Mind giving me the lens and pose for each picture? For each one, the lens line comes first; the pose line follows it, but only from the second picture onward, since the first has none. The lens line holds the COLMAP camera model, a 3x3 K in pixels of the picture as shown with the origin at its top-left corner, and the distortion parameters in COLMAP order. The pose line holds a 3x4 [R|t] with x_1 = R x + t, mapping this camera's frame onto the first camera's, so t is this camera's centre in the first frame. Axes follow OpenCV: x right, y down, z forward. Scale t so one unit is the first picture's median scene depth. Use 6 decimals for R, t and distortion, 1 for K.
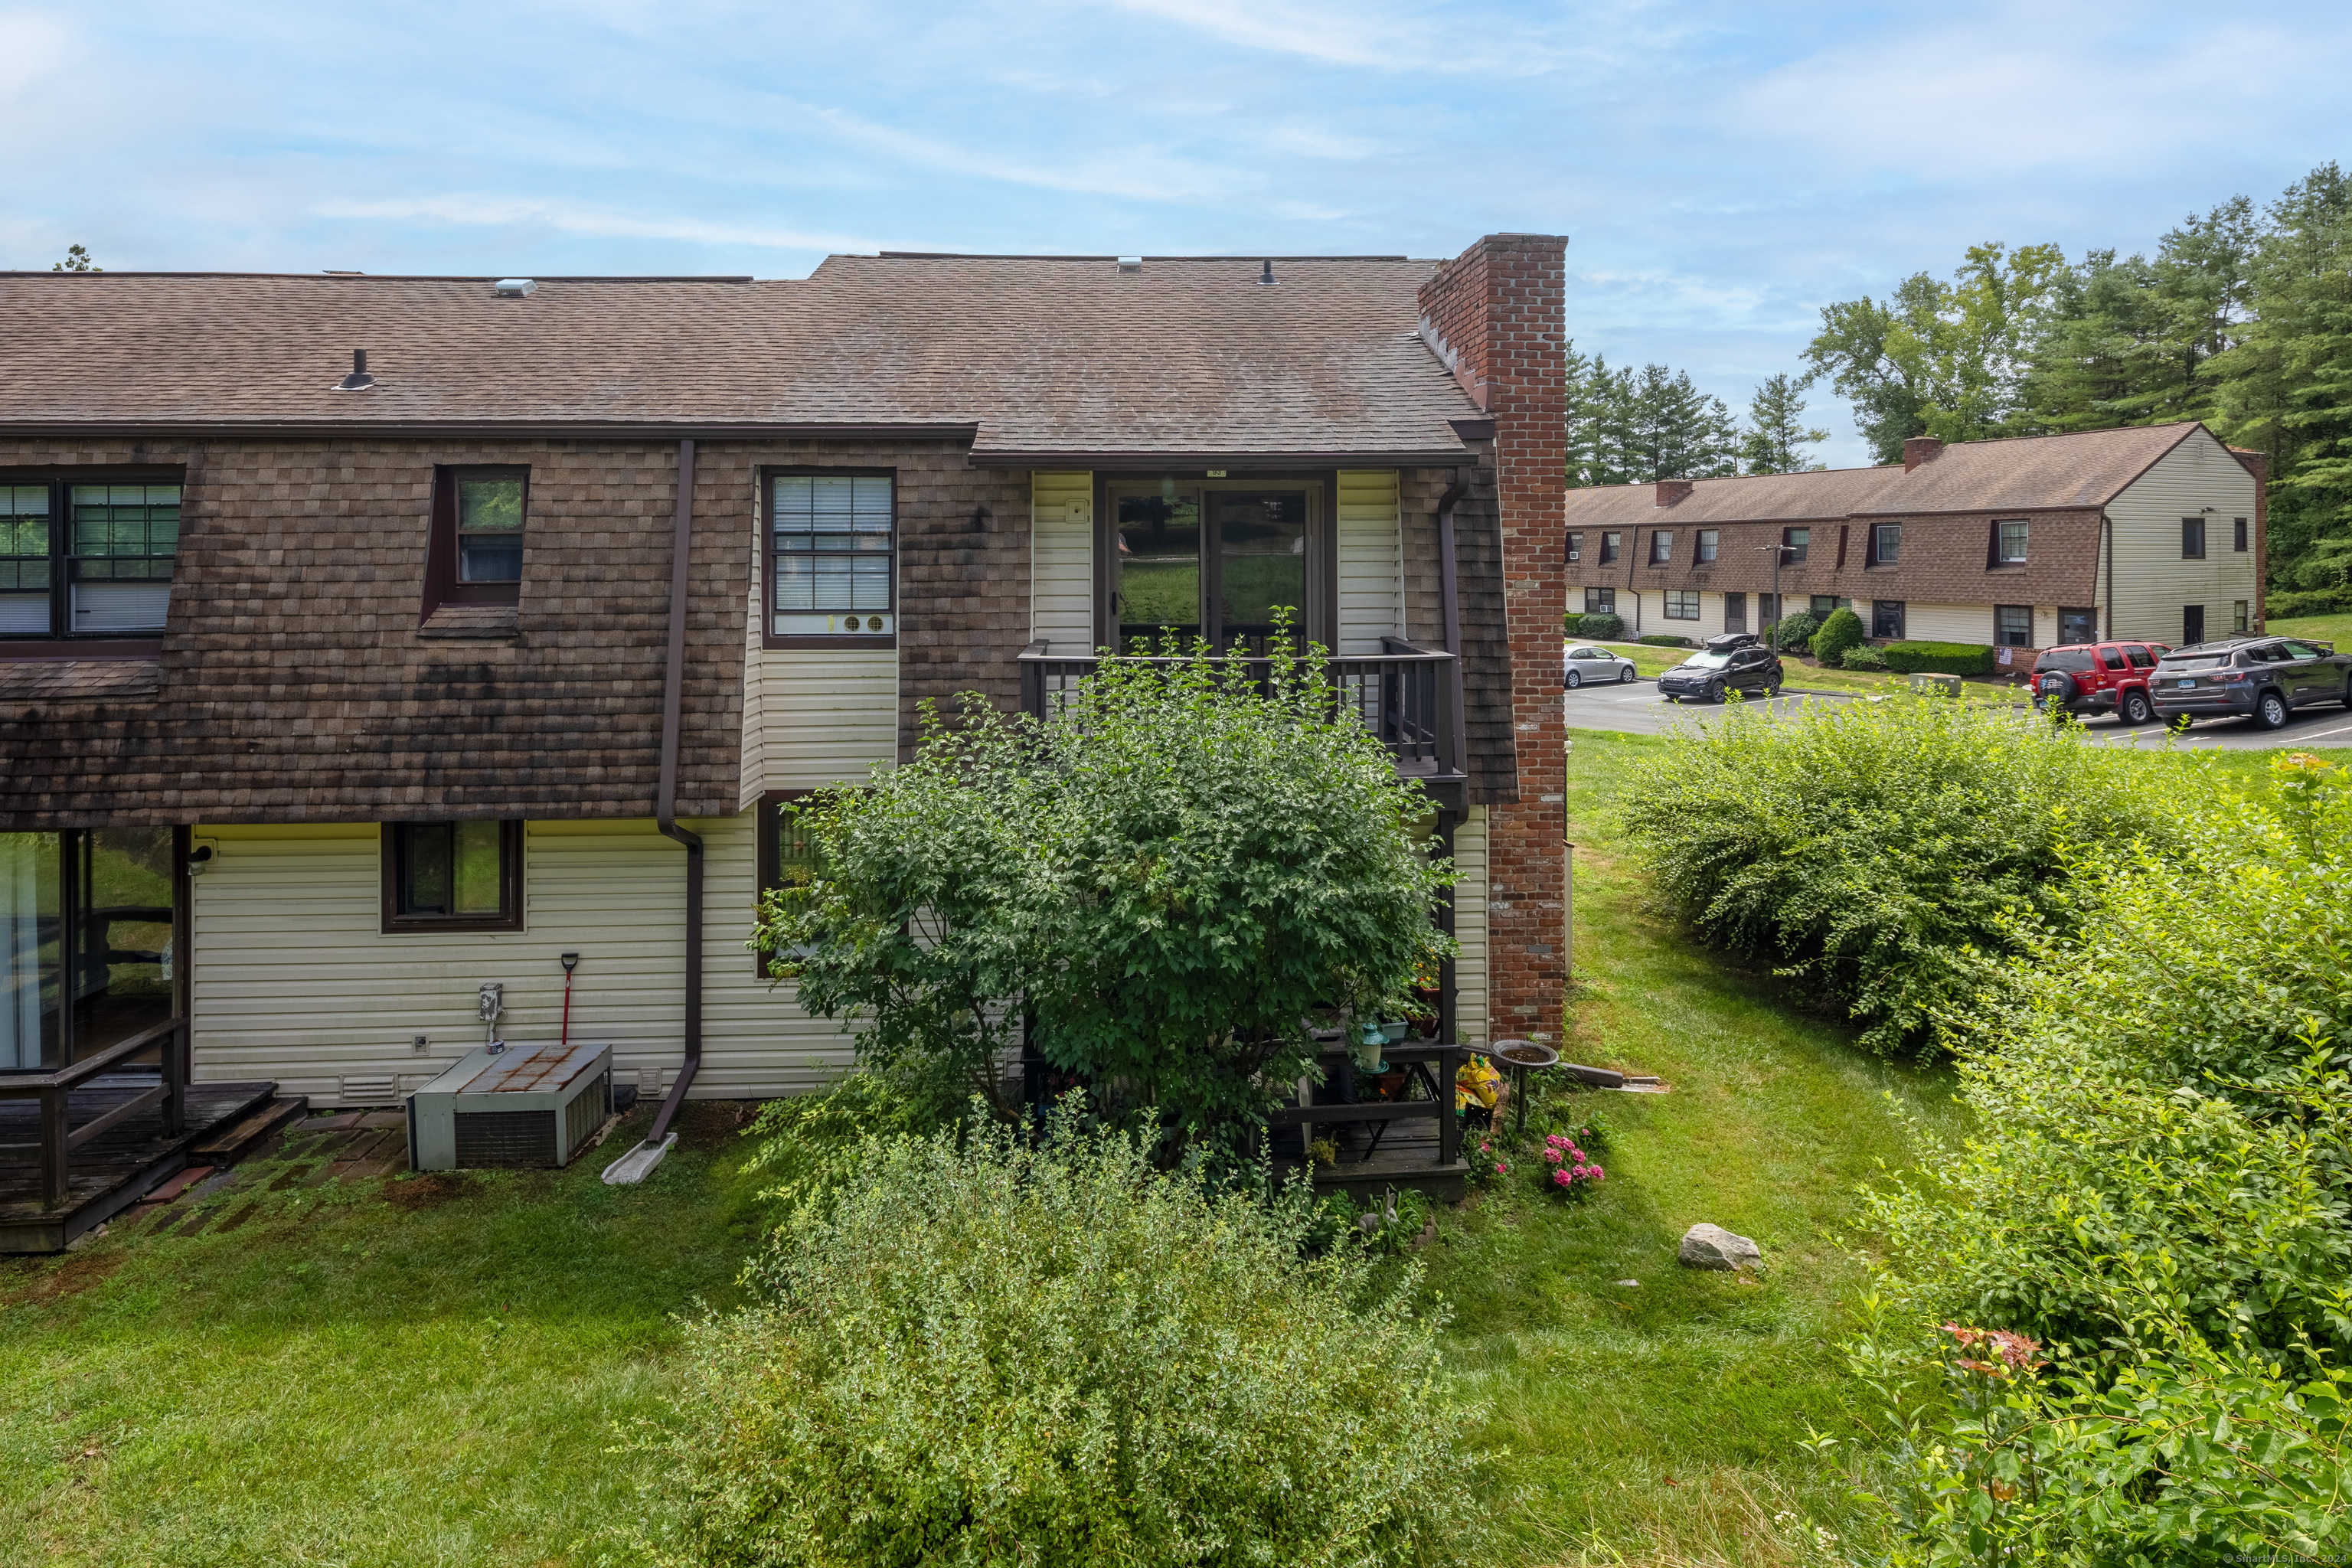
lens RADIAL K [[1164.9, 0, 1199.5], [0, 1164.9, 685.4], [0, 0, 1]] dist [-0.005083, 0.002126]
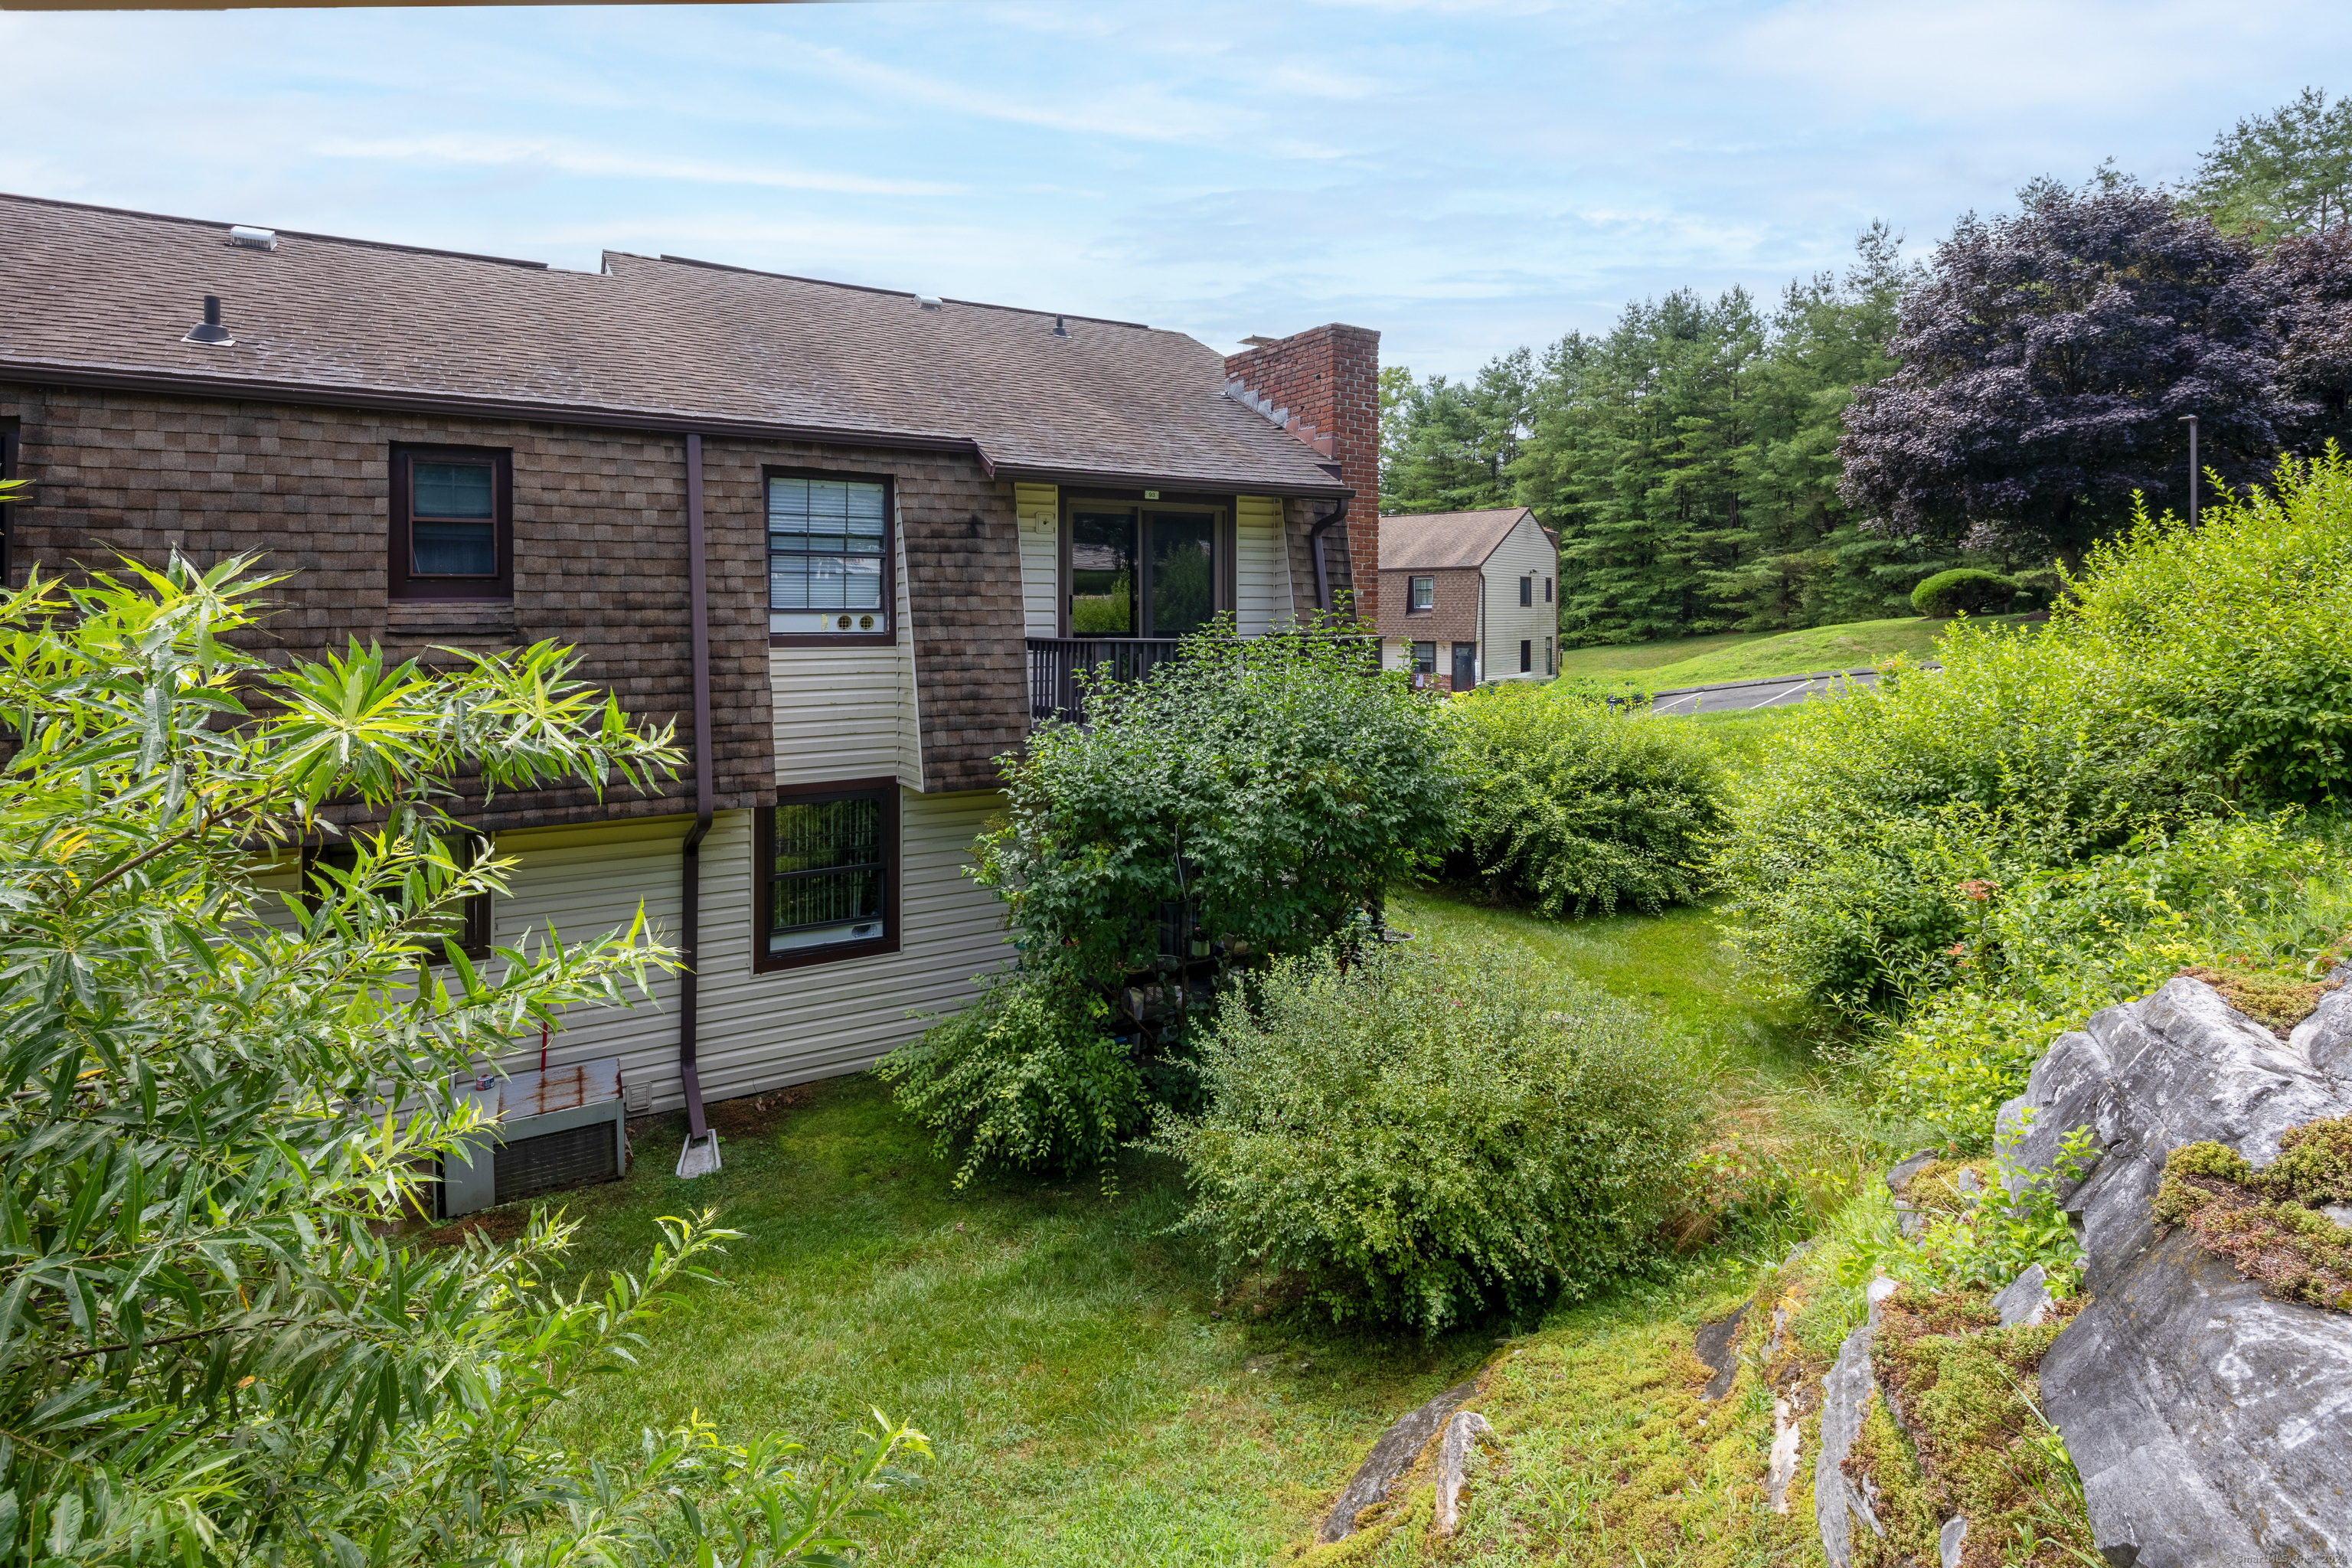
lens RADIAL K [[1164.9, 0, 1166.7], [0, 1164.9, 781.9], [0, 0, 1]] dist [-0.005083, 0.002126]
pose [[0.877056, -0.065887, 0.475848, -0.558629], [0.053970, 0.997793, 0.038682, 0.066662], [-0.477347, -0.008245, 0.878676, -0.067614]]
